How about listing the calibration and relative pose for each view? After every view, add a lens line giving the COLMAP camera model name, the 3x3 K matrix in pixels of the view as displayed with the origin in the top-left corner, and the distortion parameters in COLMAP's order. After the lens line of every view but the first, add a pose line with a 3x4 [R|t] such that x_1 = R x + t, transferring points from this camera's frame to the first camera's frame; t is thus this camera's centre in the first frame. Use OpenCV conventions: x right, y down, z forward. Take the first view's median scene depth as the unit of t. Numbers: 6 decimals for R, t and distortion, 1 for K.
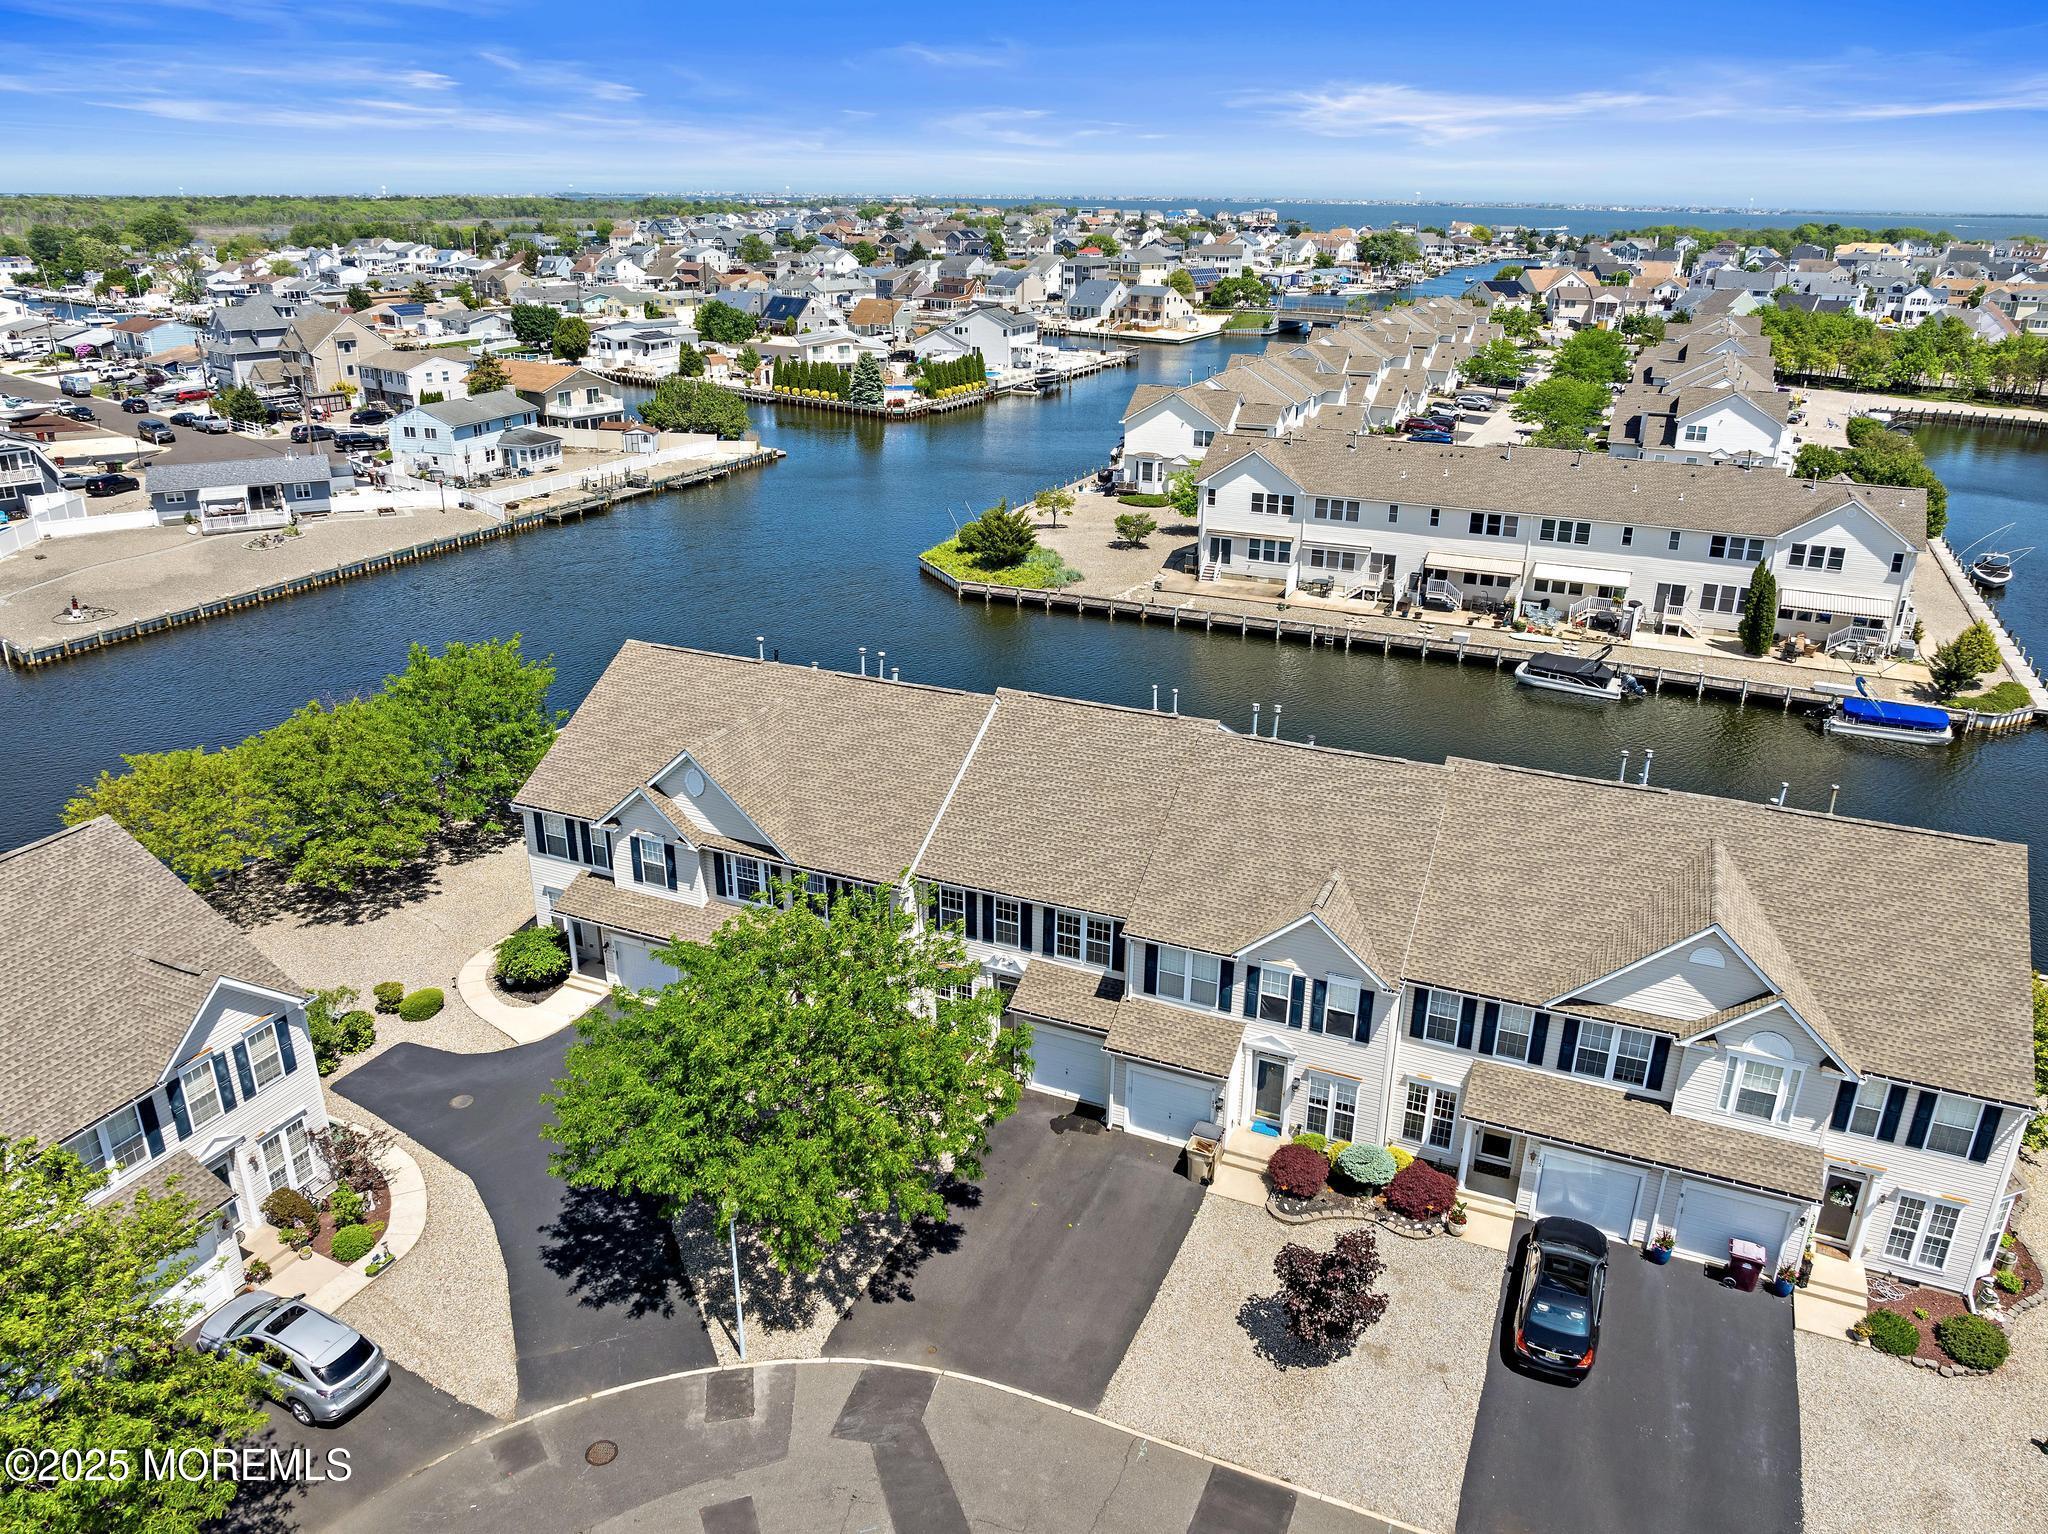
lens RADIAL K [[1438.9, 0, 1036.5], [0, 1438.9, 775.1], [0, 0, 1]] dist [-0.035164, 0.000618]
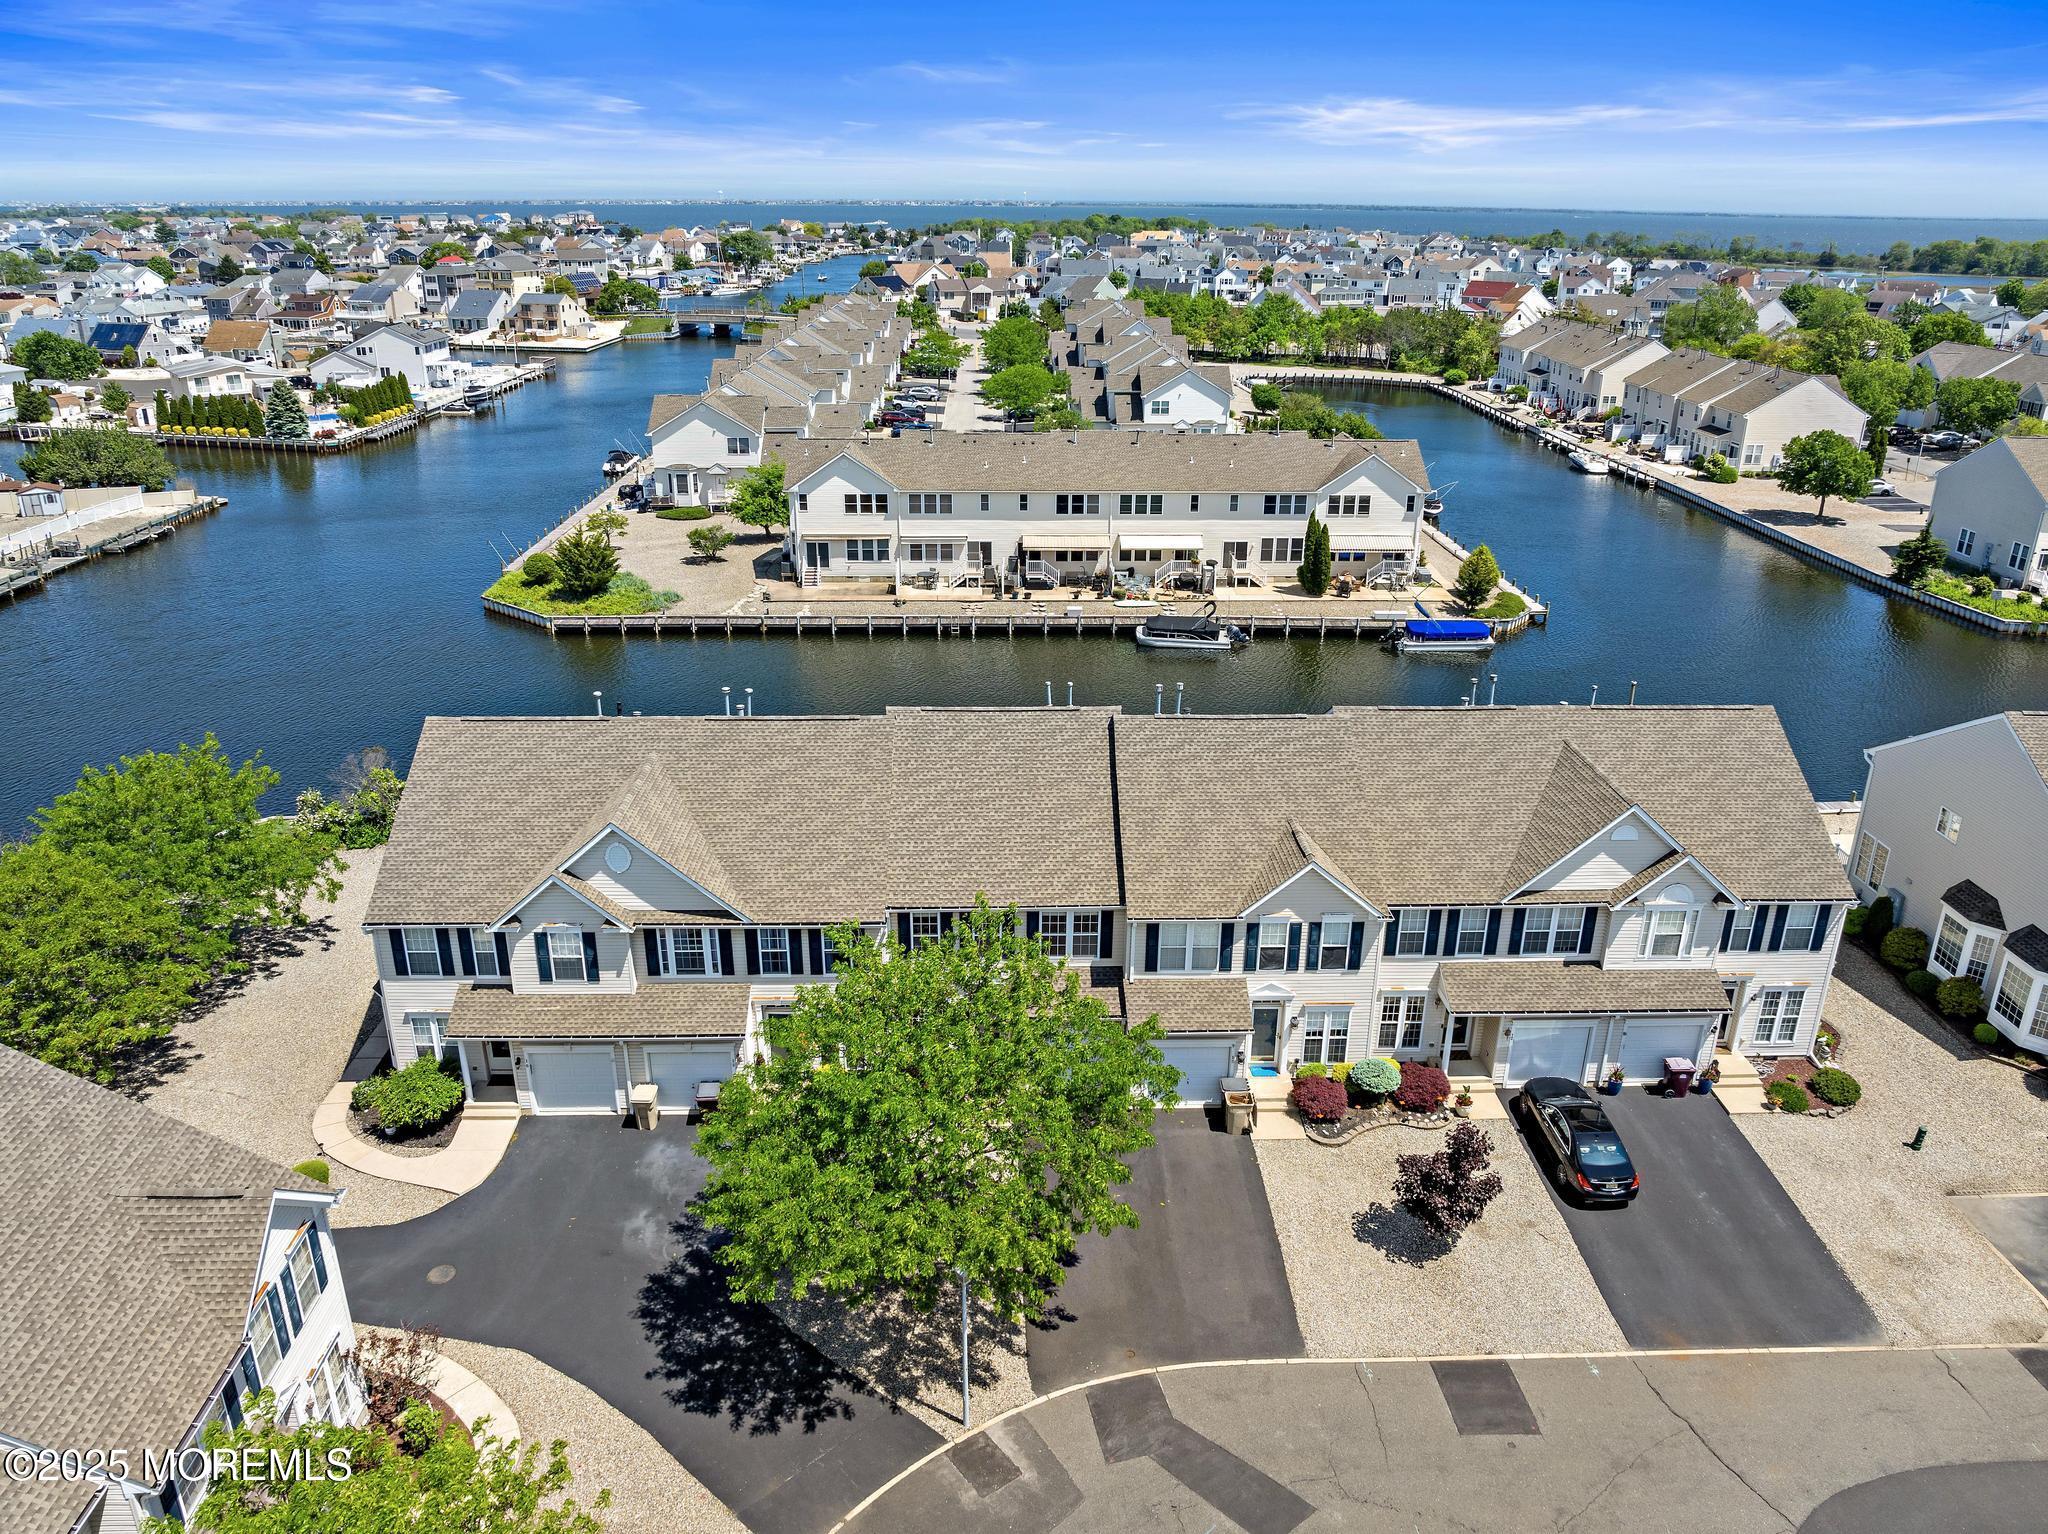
lens RADIAL K [[1447.2, 0, 1028.1], [0, 1447.2, 755.4], [0, 0, 1]] dist [-0.036799, -0.005578]
pose [[0.902099, -0.157237, 0.401862, -0.194277], [0.162561, 0.986474, 0.021062, -0.019073], [-0.399738, 0.046327, 0.915458, 0.033603]]
